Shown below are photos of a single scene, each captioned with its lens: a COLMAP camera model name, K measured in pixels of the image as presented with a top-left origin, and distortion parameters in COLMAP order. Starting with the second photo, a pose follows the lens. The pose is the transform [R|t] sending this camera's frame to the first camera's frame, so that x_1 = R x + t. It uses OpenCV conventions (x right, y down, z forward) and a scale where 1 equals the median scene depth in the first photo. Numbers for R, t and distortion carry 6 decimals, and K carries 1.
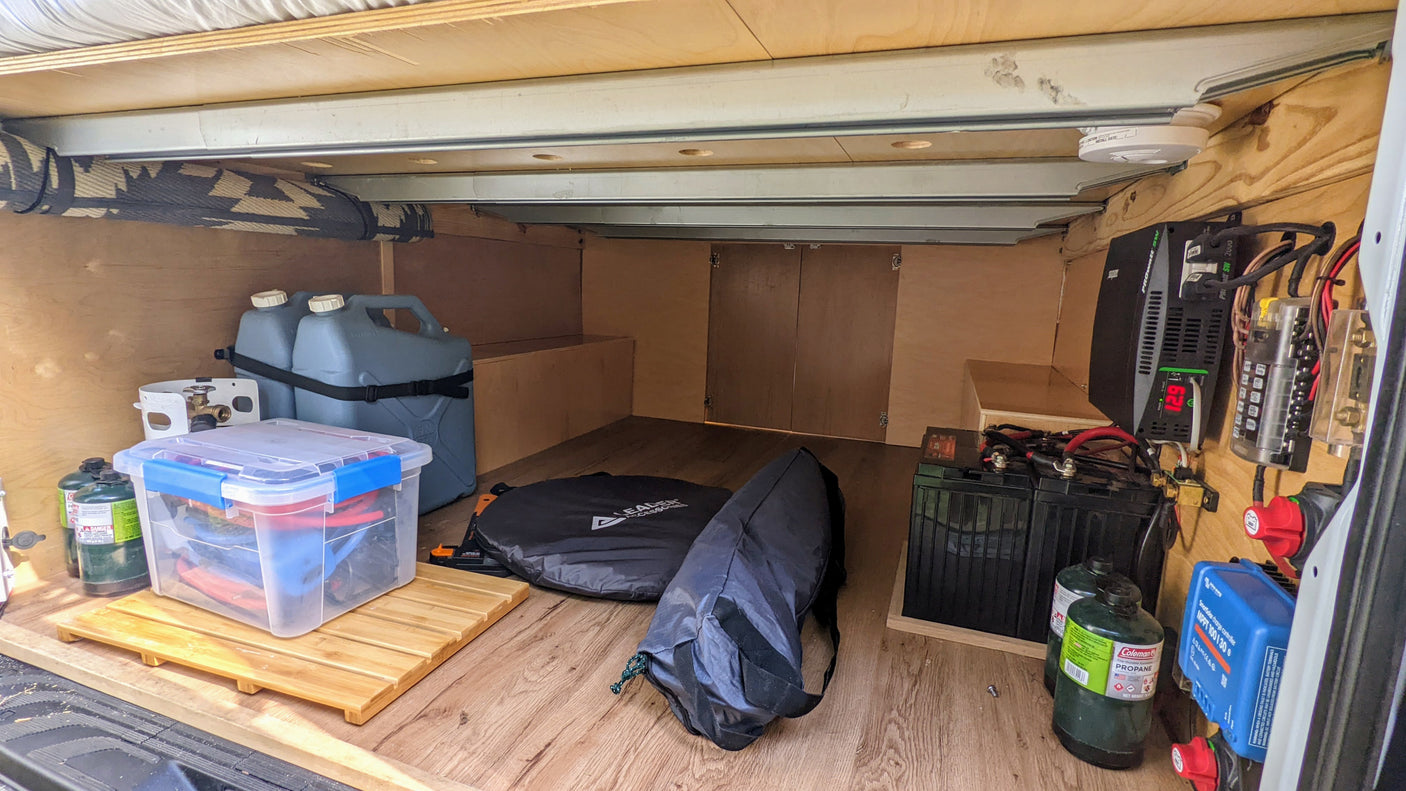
lens RADIAL K [[674.4, 0, 701.6], [0, 674.4, 391.3], [0, 0, 1]] dist [0.001517, -0.000196]
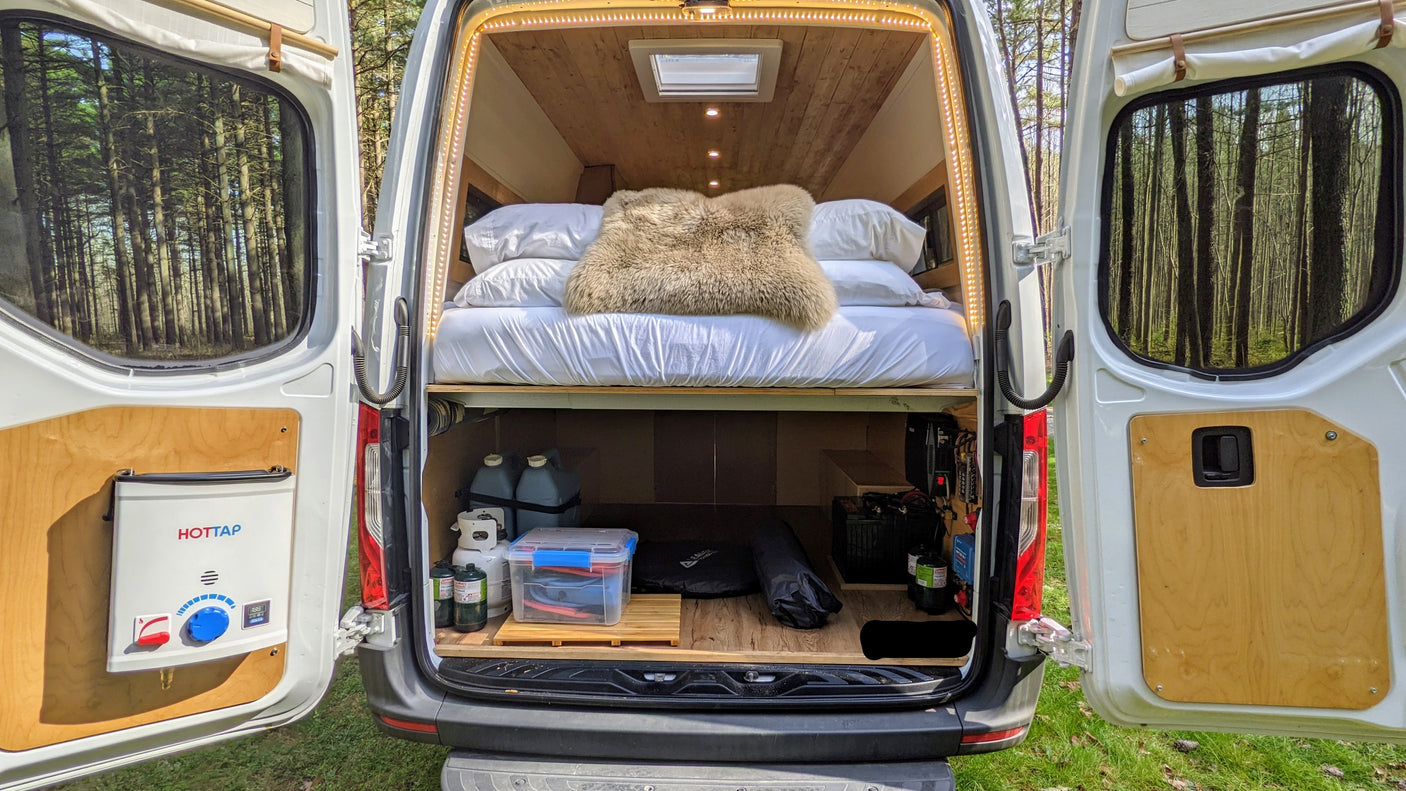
lens RADIAL K [[674.4, 0, 699.5], [0, 674.4, 388.7], [0, 0, 1]] dist [0.001517, -0.000196]
pose [[0.950473, -0.051112, 0.306576, -1.065135], [0.081467, 0.992868, -0.087040, -0.202859], [-0.299940, 0.107705, 0.947858, -1.368718]]
